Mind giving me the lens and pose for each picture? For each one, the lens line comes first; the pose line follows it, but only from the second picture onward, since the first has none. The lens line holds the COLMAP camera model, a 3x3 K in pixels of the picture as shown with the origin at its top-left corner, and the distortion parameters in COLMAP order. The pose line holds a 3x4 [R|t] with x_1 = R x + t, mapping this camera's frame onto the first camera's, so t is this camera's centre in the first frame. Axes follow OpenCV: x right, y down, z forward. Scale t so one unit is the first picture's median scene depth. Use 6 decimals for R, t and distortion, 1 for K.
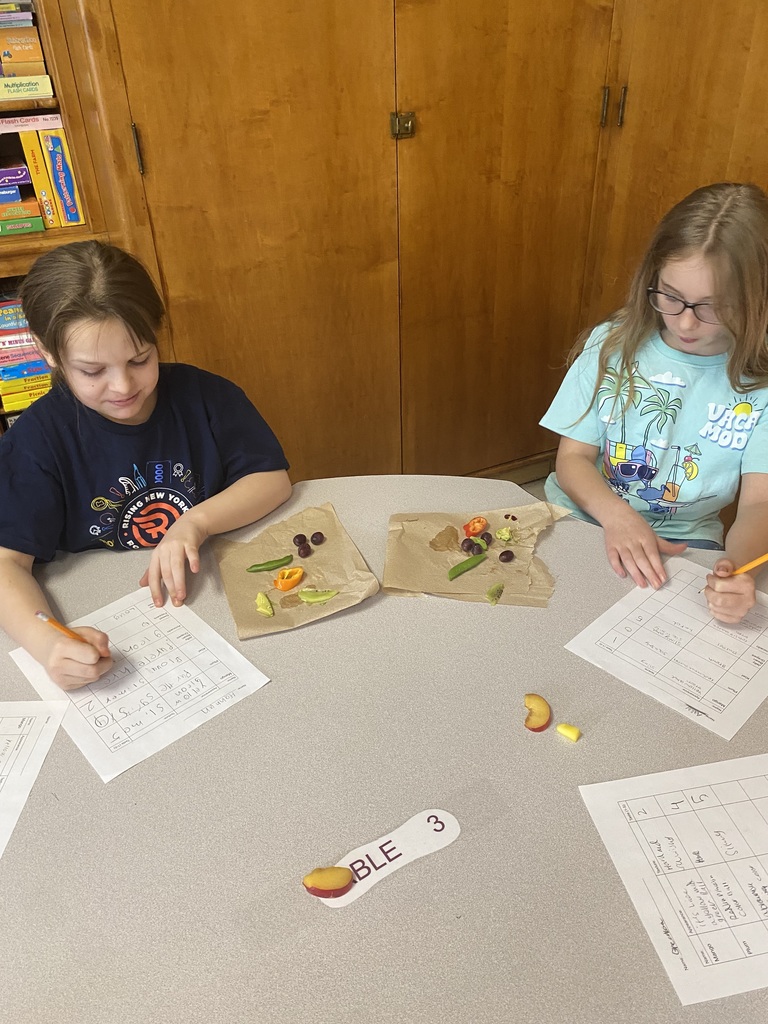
lens RADIAL K [[785.2, 0, 384.0], [0, 785.2, 512.0], [0, 0, 1]] dist [0.003787, 0.001597]
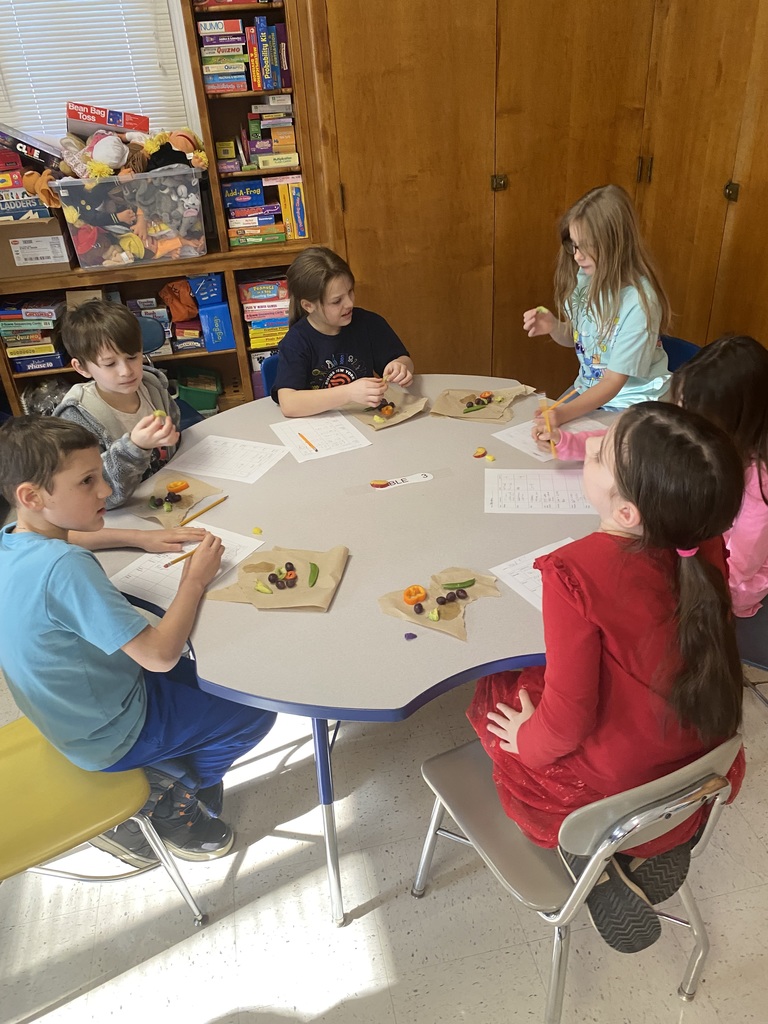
lens RADIAL K [[772.0, 0, 393.4], [0, 772.0, 508.0], [0, 0, 1]] dist [0.001677, -0.006152]
pose [[0.974637, 0.094010, -0.203086, 0.200954], [-0.097480, 0.995212, -0.007133, 0.218075], [0.201443, 0.026749, 0.979135, -0.607489]]
